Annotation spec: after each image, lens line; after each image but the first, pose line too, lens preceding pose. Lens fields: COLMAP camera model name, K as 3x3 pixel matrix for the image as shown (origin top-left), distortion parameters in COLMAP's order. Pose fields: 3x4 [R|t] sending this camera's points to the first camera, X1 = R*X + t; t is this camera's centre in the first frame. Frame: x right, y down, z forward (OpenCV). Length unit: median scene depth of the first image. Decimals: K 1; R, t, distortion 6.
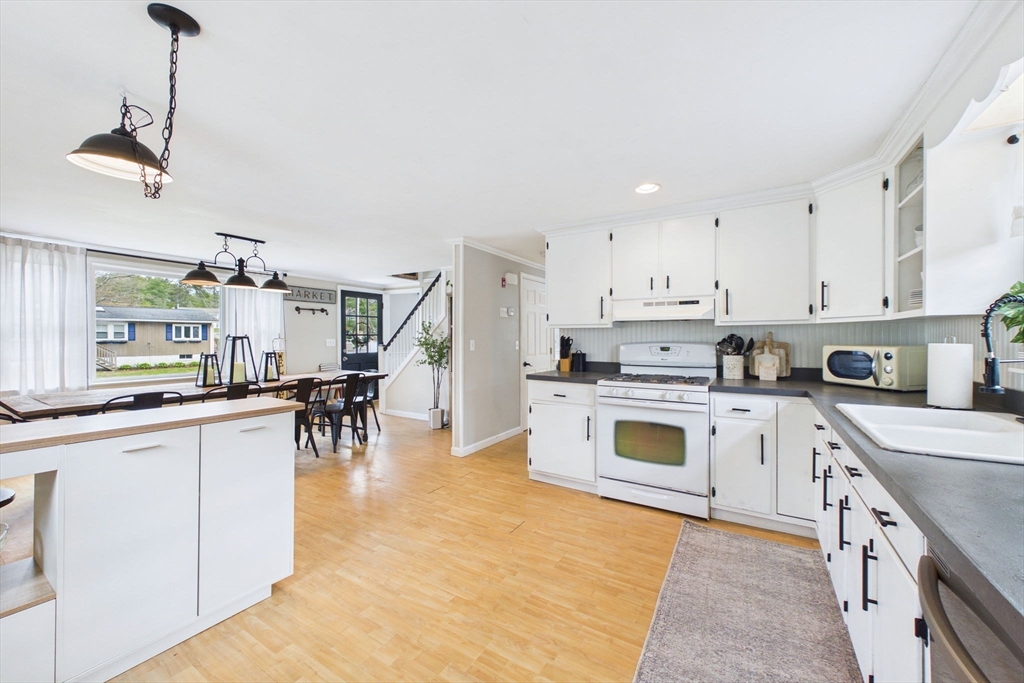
lens RADIAL K [[392.7, 0, 512.5], [0, 392.7, 339.8], [0, 0, 1]] dist [0.000163, -0.000046]
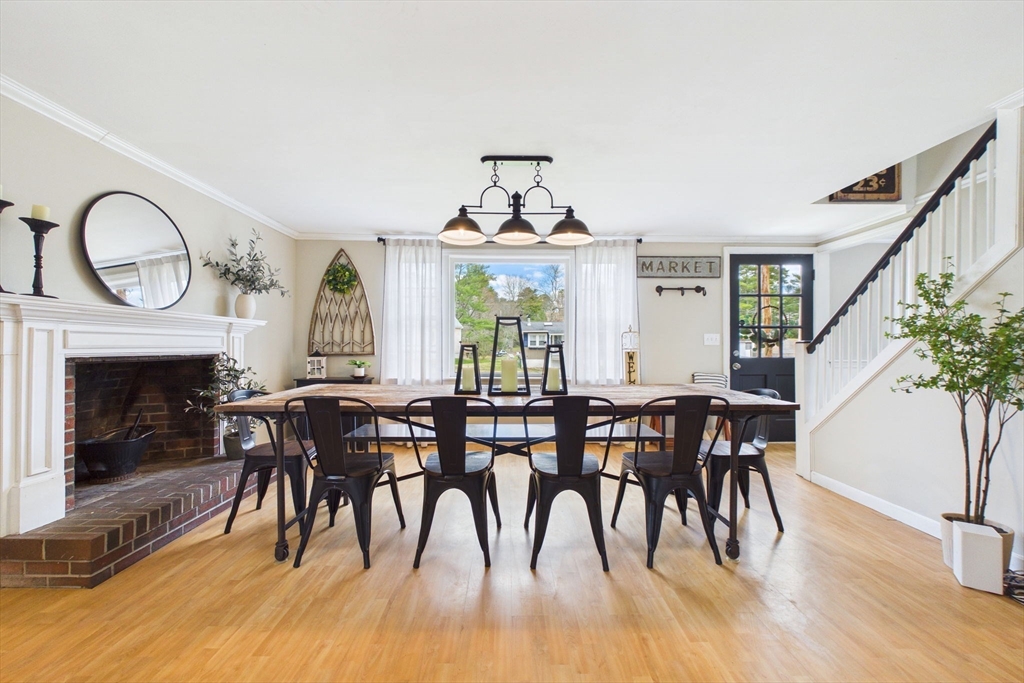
lens RADIAL K [[392.7, 0, 512.0], [0, 392.7, 348.1], [0, 0, 1]] dist [0.000163, -0.000046]
pose [[0.530926, 0.002931, -0.847413, -0.115940], [-0.006633, 0.999978, -0.000697, 0.027726], [0.847392, 0.005991, 0.530934, 0.463967]]
